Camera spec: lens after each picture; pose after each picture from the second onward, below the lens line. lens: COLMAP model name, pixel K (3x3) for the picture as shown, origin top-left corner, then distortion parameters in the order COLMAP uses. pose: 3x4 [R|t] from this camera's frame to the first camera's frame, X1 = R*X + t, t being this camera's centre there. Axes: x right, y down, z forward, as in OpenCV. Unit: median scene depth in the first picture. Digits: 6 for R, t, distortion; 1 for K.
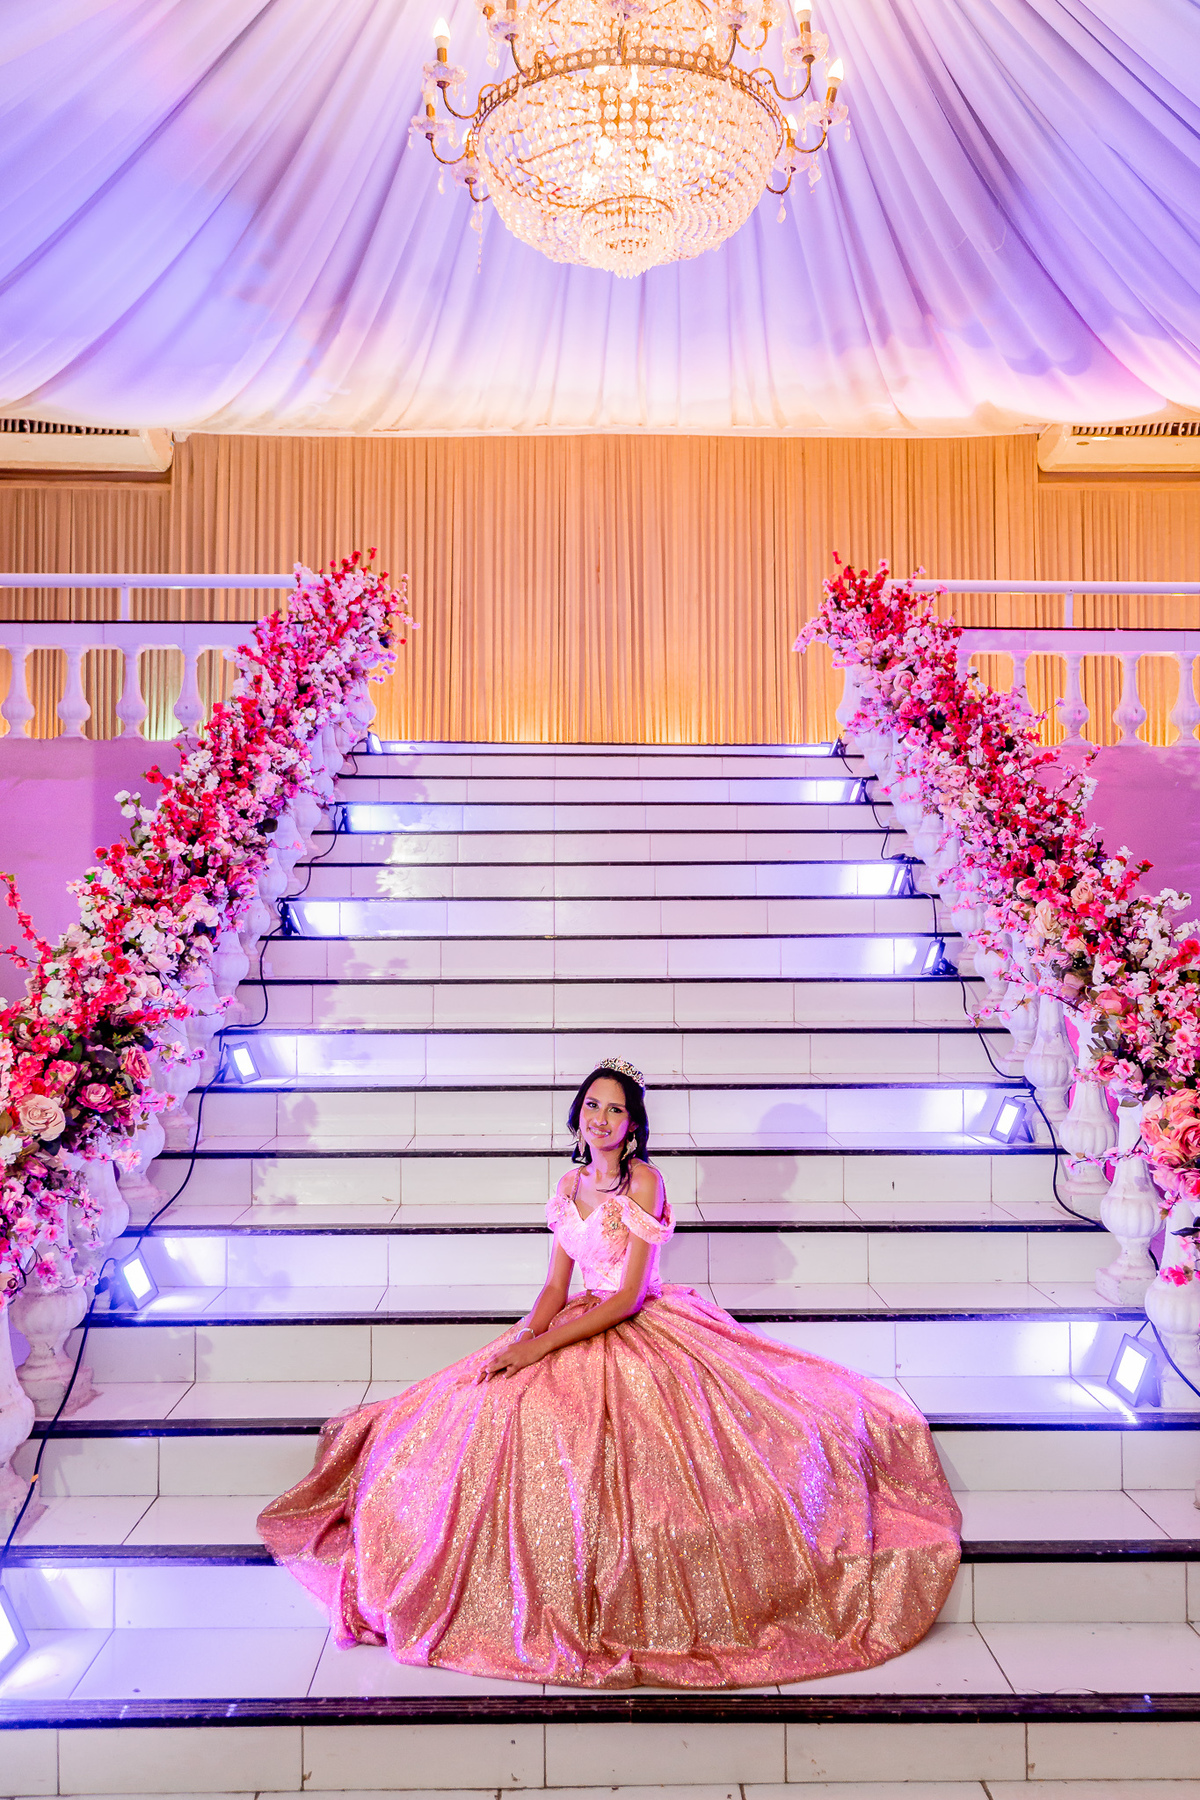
lens RADIAL K [[1475.5, 0, 600.0], [0, 1475.5, 900.0], [0, 0, 1]] dist [0.038107, -0.000254]
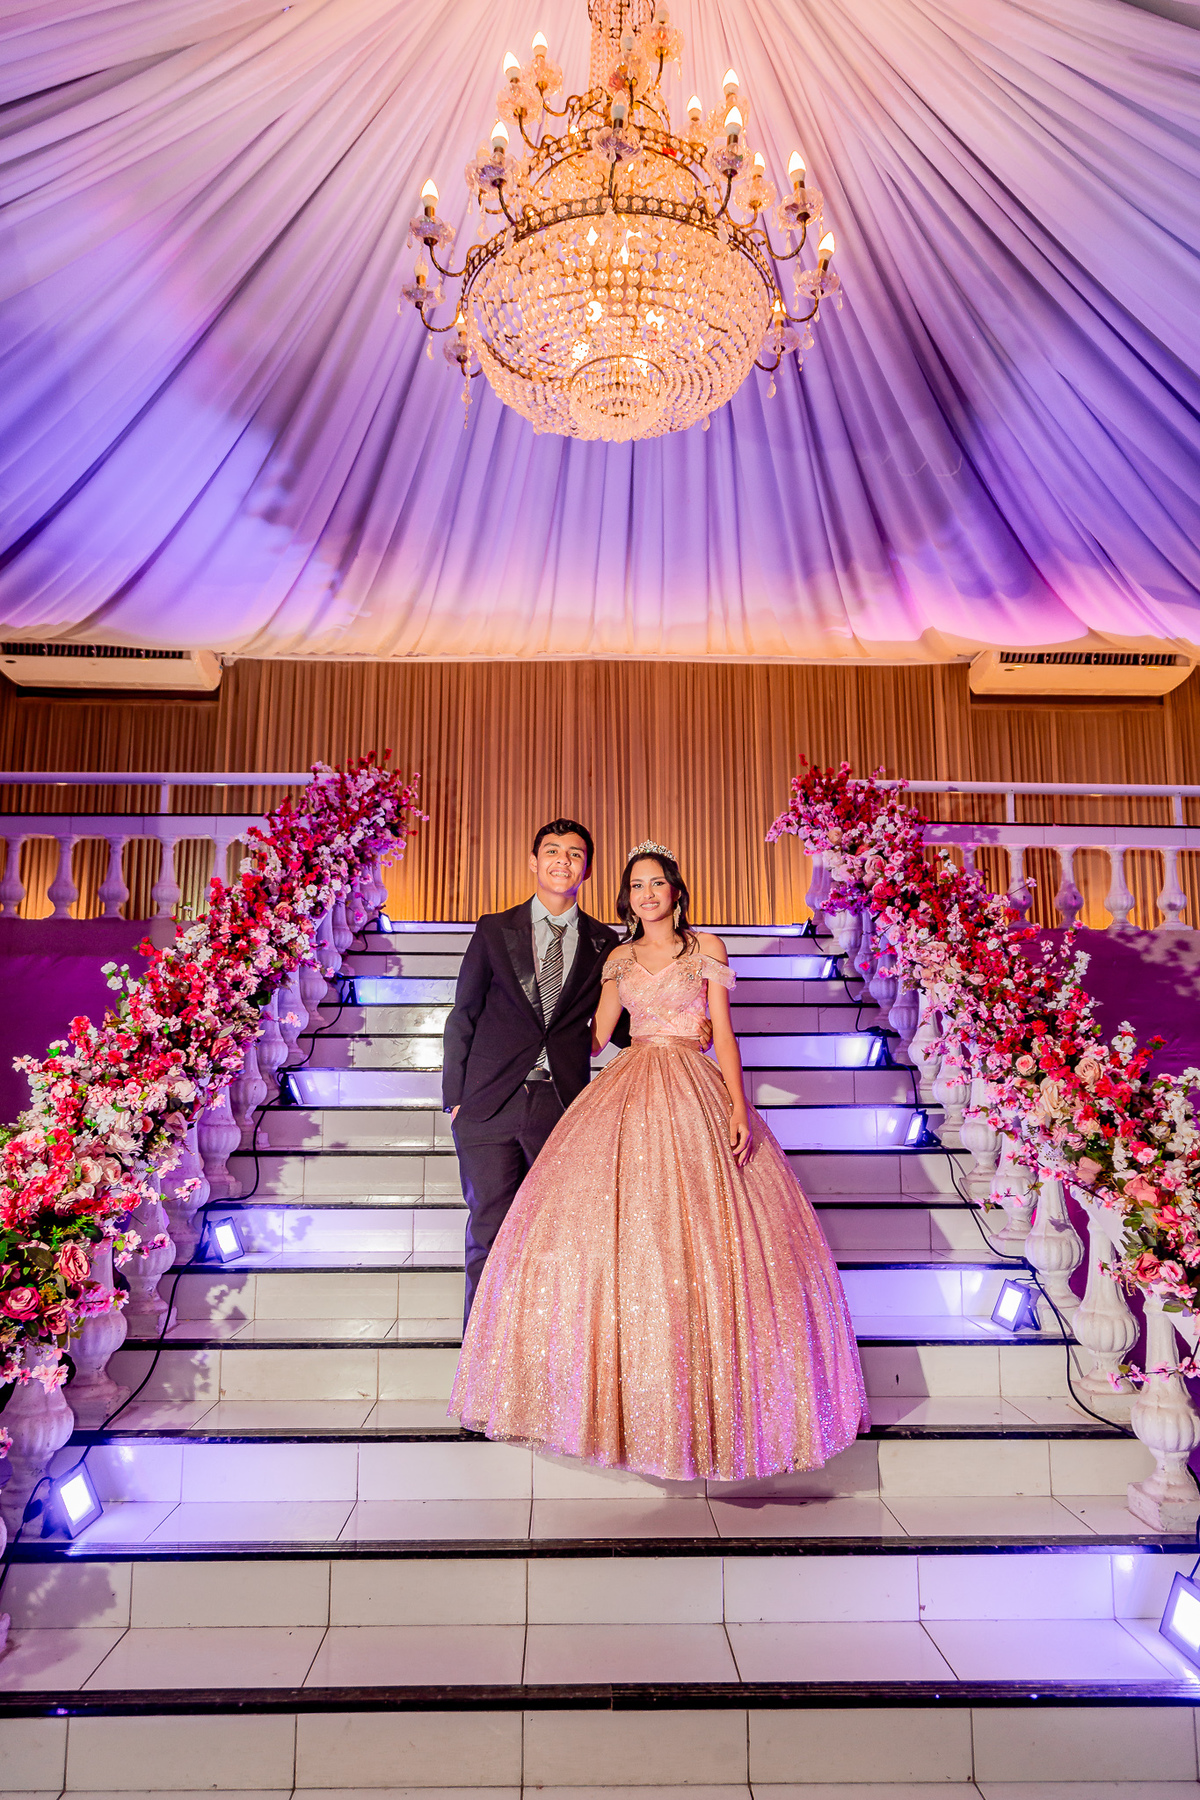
lens RADIAL K [[1212.1, 0, 594.9], [0, 1212.1, 920.7], [0, 0, 1]] dist [0.008587, 0.000335]
pose [[0.999994, 0.002753, 0.002154, 0.001222], [-0.002487, 0.993385, -0.114802, -0.006492], [-0.002456, 0.114795, 0.993386, 0.134707]]
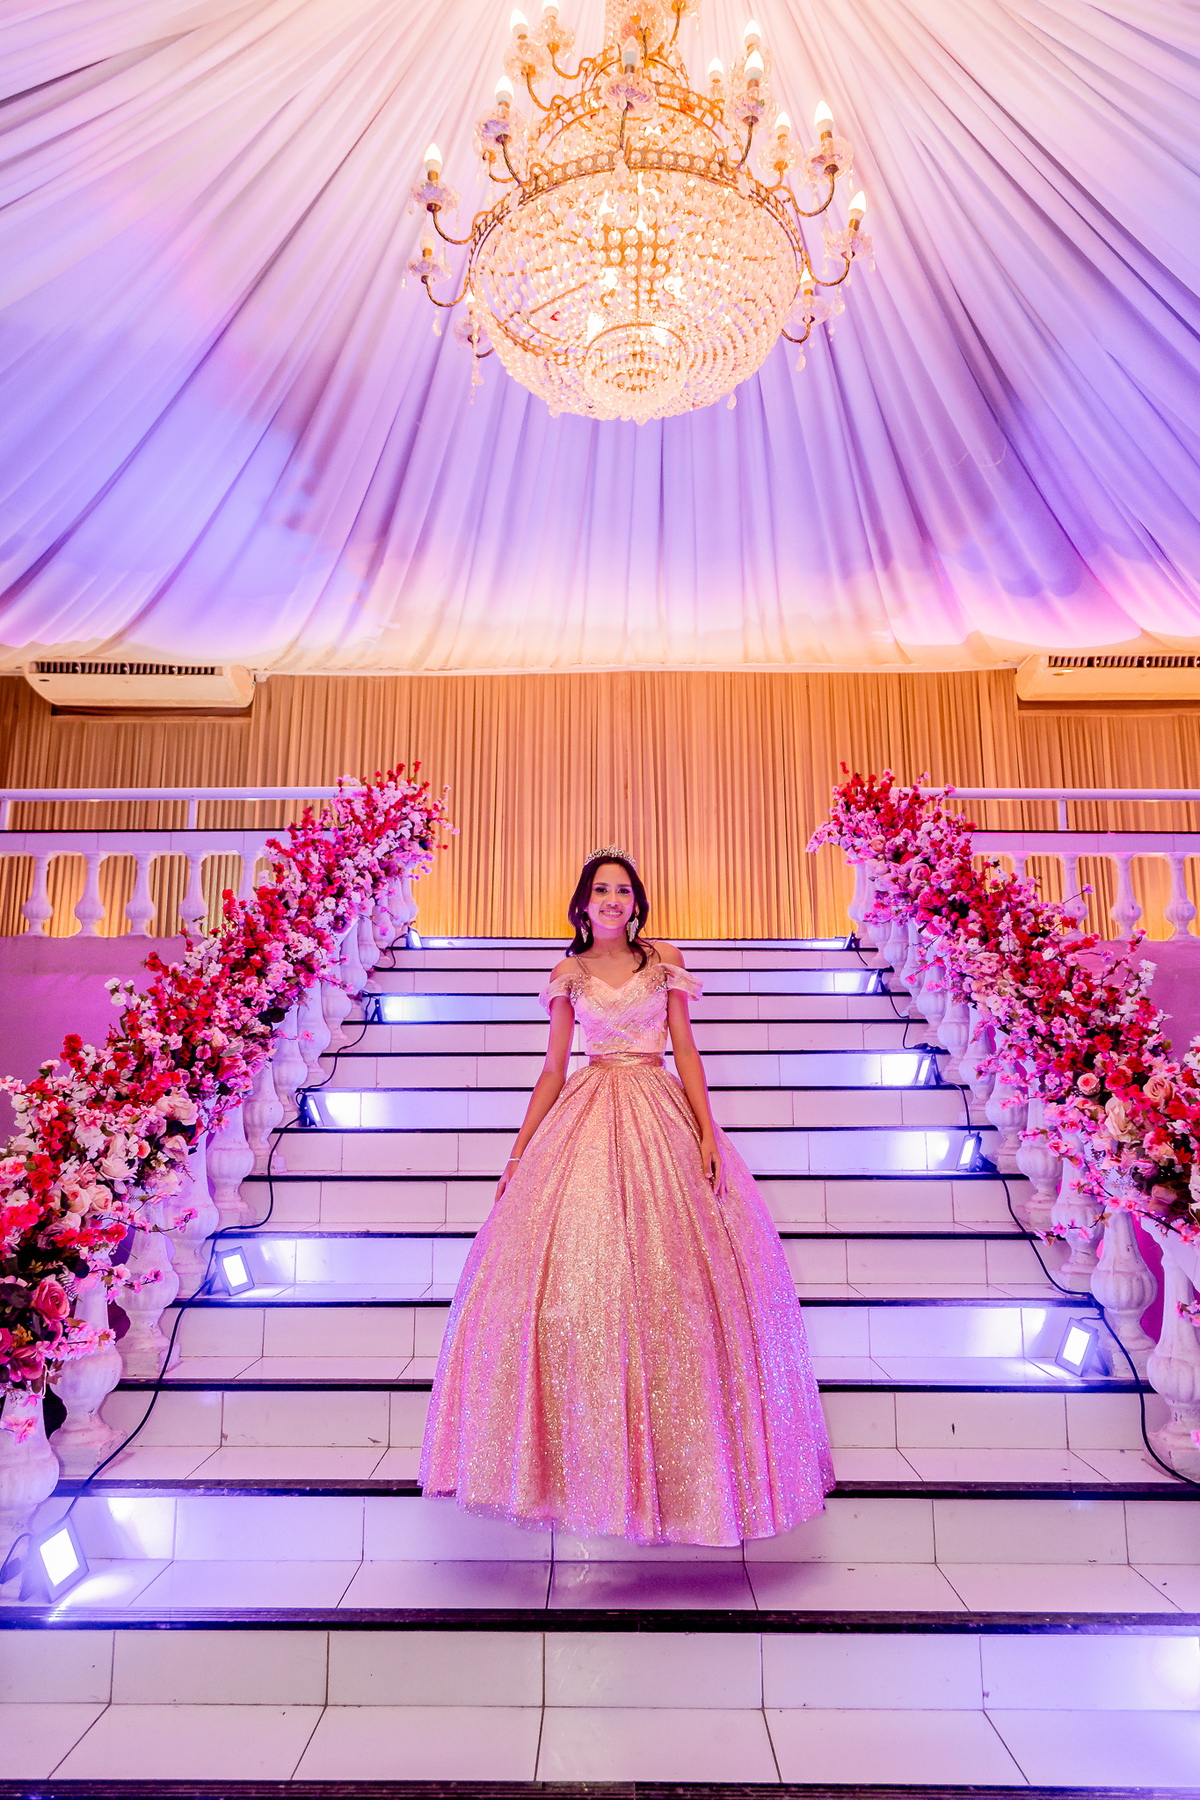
lens RADIAL K [[1215.1, 0, 594.1], [0, 1215.1, 899.8], [0, 0, 1]] dist [0.009653, 0.001371]
pose [[0.999395, -0.004726, -0.034468, 0.009470], [-0.000402, 0.989094, -0.147282, -0.006175], [0.034788, 0.147207, 0.988494, 0.167173]]
